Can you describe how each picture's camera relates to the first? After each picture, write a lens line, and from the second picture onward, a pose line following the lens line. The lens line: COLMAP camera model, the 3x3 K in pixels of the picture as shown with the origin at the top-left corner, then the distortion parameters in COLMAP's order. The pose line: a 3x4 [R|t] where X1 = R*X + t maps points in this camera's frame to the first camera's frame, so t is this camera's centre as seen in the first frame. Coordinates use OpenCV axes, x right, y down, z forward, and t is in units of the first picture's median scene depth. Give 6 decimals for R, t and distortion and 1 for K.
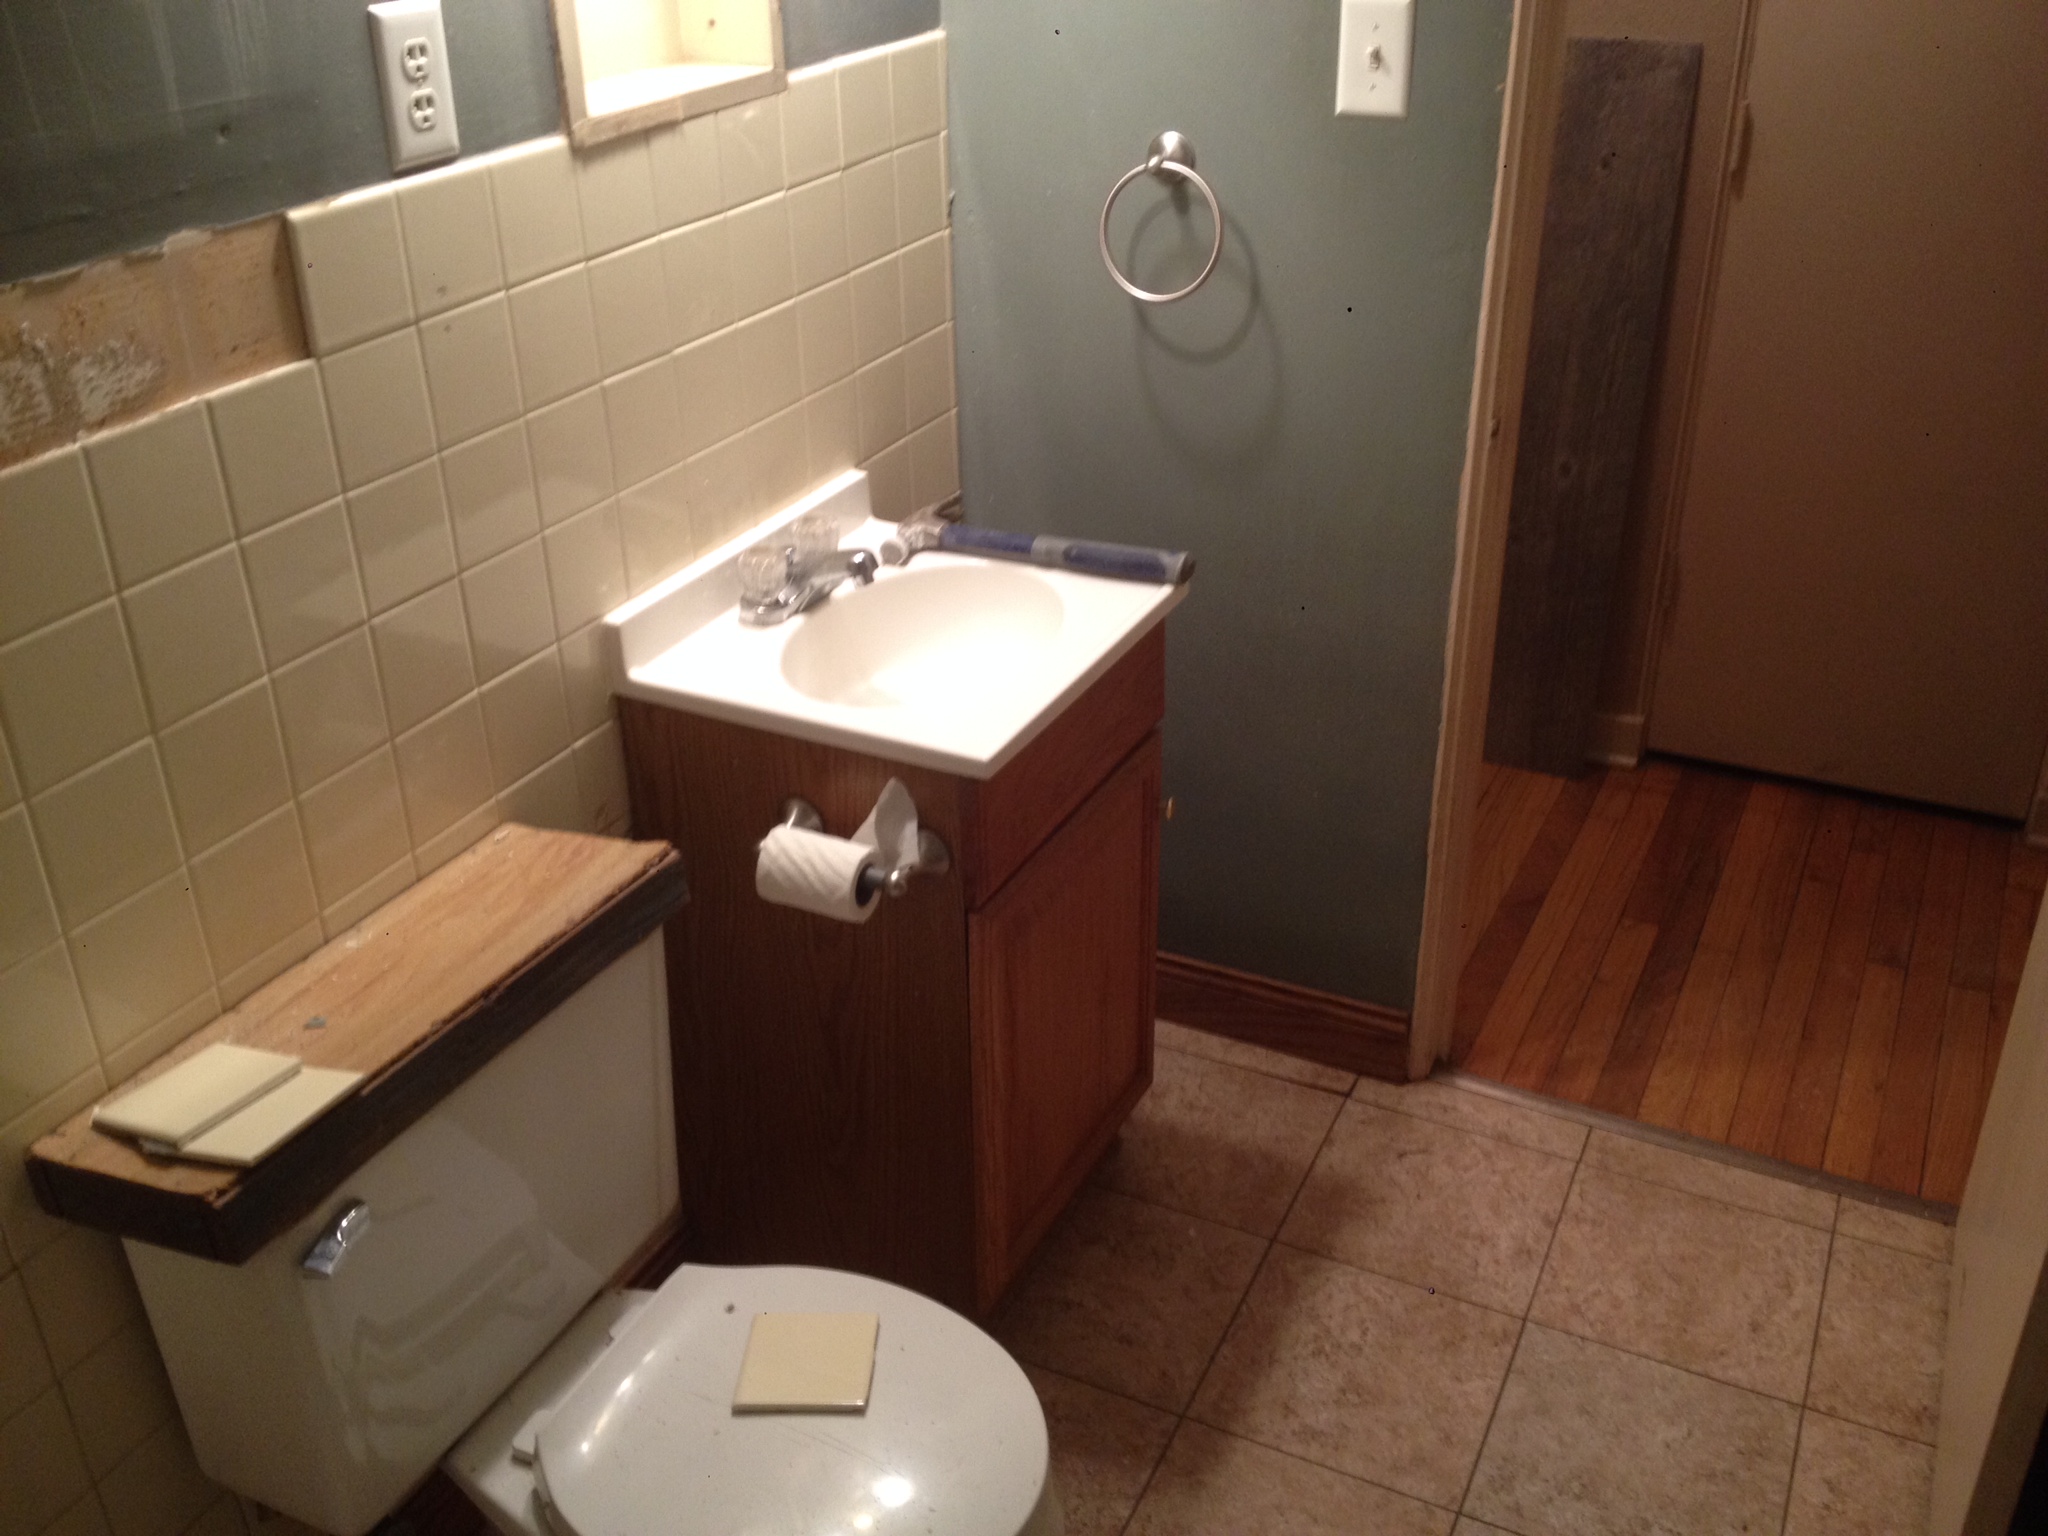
lens RADIAL K [[1964.2, 0, 1024.0], [0, 1964.2, 768.0], [0, 0, 1]] dist [-0.000037, -0.001520]
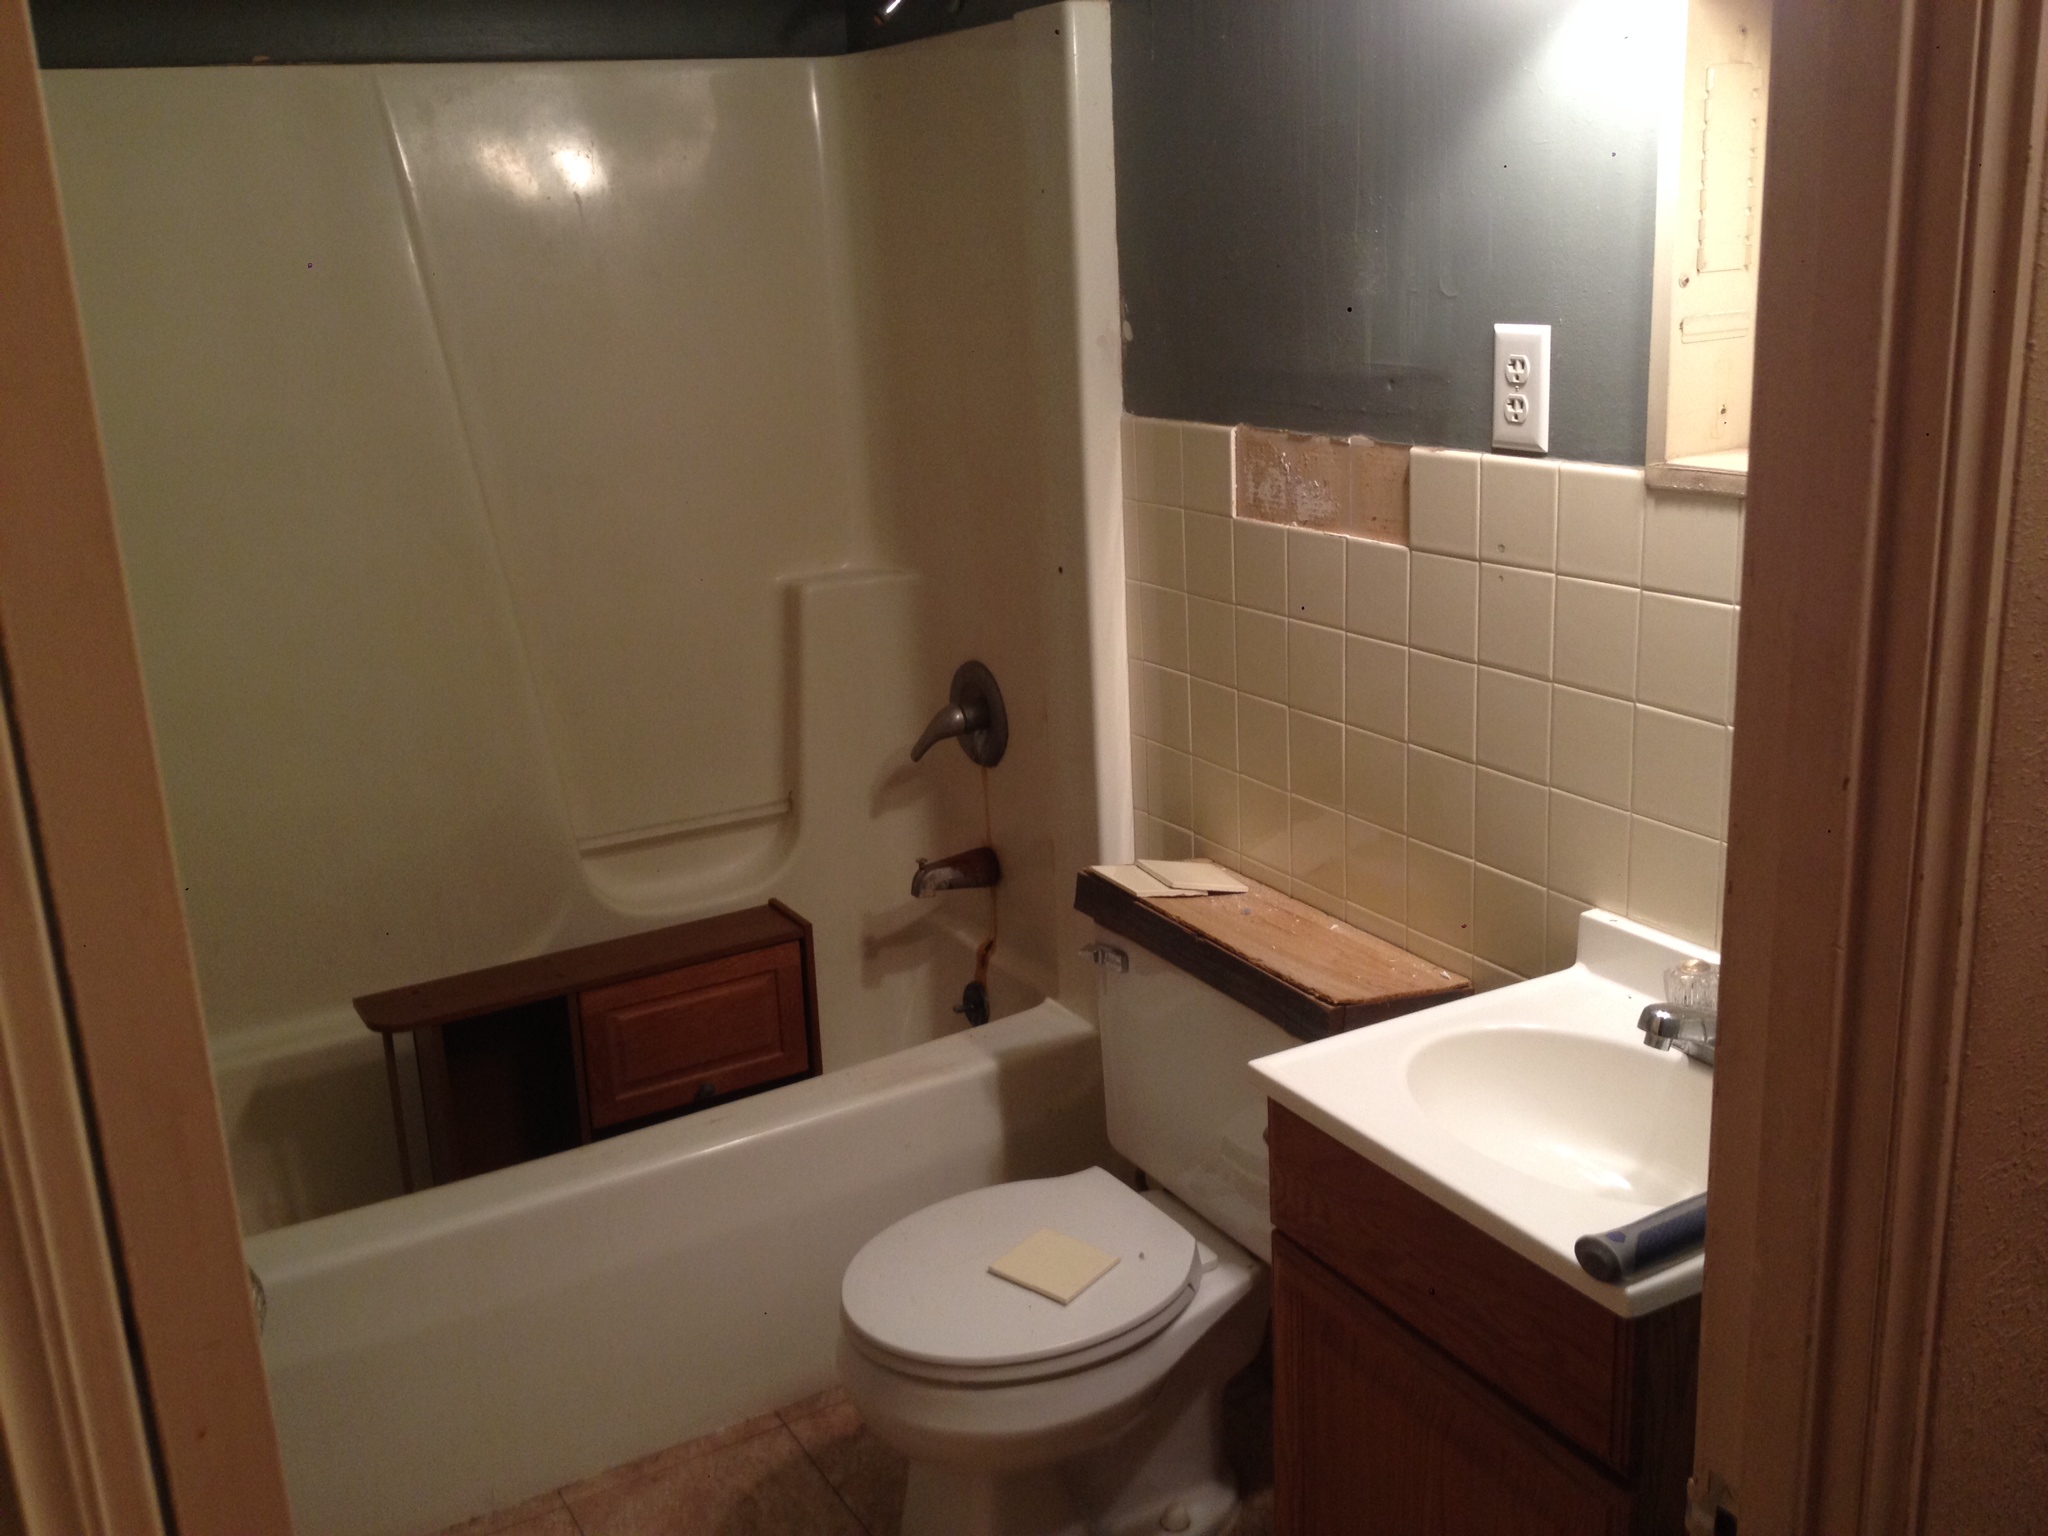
lens RADIAL K [[1956.0, 0, 1024.0], [0, 1956.0, 768.0], [0, 0, 1]] dist [0.154612, -0.161738]
pose [[-0.572976, 0.266983, -0.774867, 0.971568], [-0.328065, 0.791688, 0.515367, -0.744955], [0.751047, 0.549500, -0.366031, 1.435536]]
